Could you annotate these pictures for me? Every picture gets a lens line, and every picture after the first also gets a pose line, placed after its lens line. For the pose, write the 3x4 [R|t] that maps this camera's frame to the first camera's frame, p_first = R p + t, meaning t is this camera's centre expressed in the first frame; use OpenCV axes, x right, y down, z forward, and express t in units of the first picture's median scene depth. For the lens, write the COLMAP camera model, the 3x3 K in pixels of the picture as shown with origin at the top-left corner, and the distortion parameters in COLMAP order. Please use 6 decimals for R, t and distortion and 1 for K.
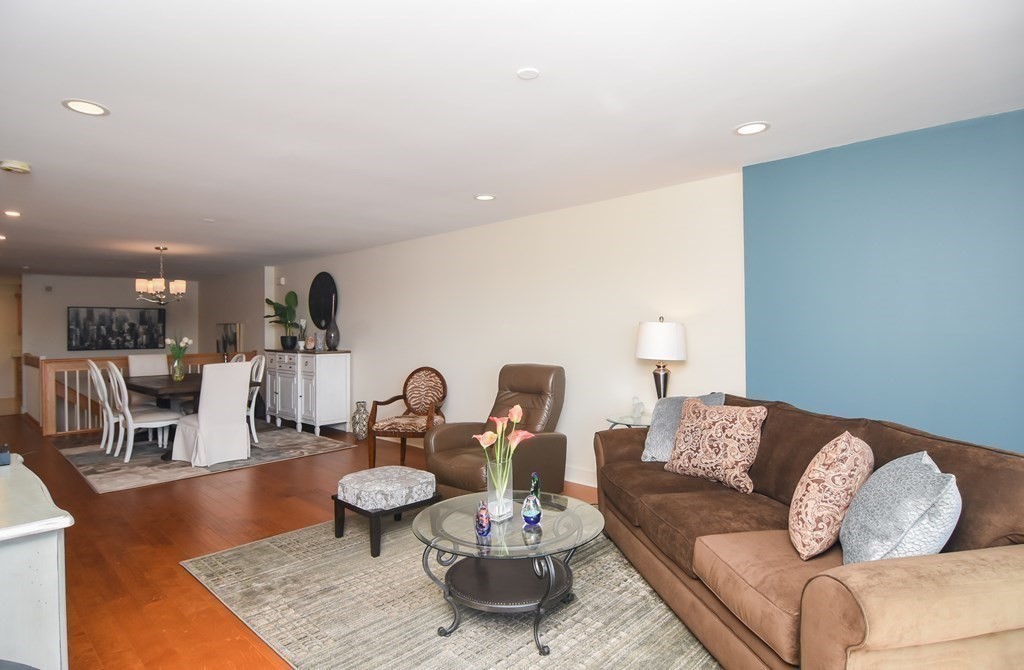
lens RADIAL K [[550.1, 0, 508.9], [0, 550.1, 331.5], [0, 0, 1]] dist [-0.016514, -0.000337]
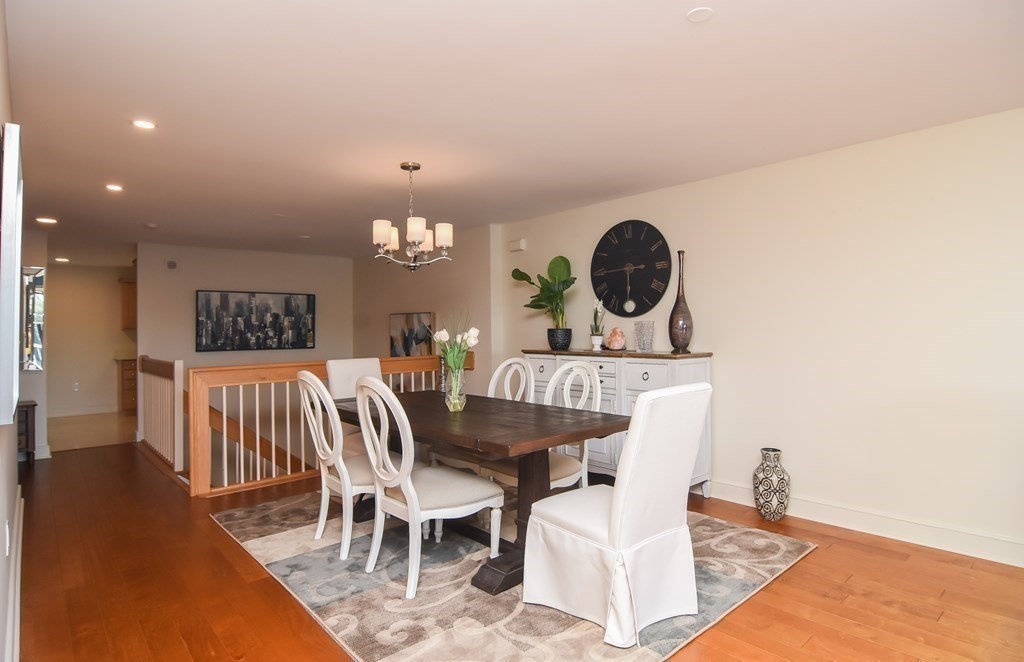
lens RADIAL K [[550.1, 0, 516.2], [0, 550.1, 324.1], [0, 0, 1]] dist [-0.016514, -0.000337]
pose [[0.996811, -0.003099, -0.079741, -0.324832], [0.002071, 0.999914, -0.012971, 0.009143], [0.079774, 0.012765, 0.996731, 0.307769]]
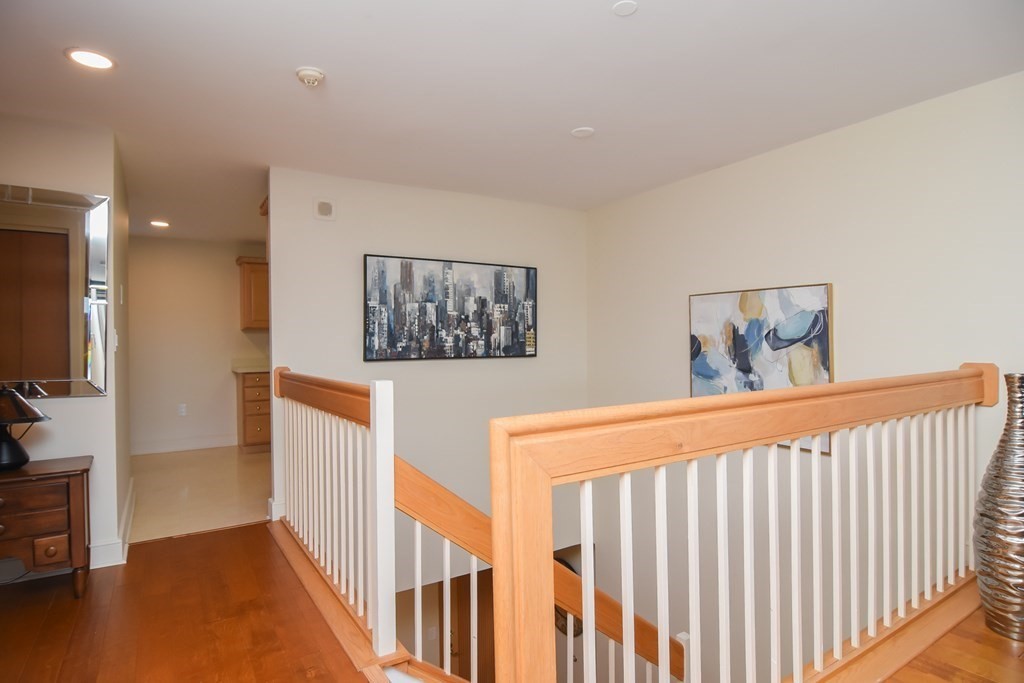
lens RADIAL K [[550.4, 0, 511.9], [0, 550.4, 345.7], [0, 0, 1]] dist [-0.005439, -0.009032]
pose [[0.971090, -0.000711, -0.238713, -0.587306], [0.001631, 0.999992, 0.003656, 0.021843], [0.238709, -0.003940, 0.971083, 0.606205]]
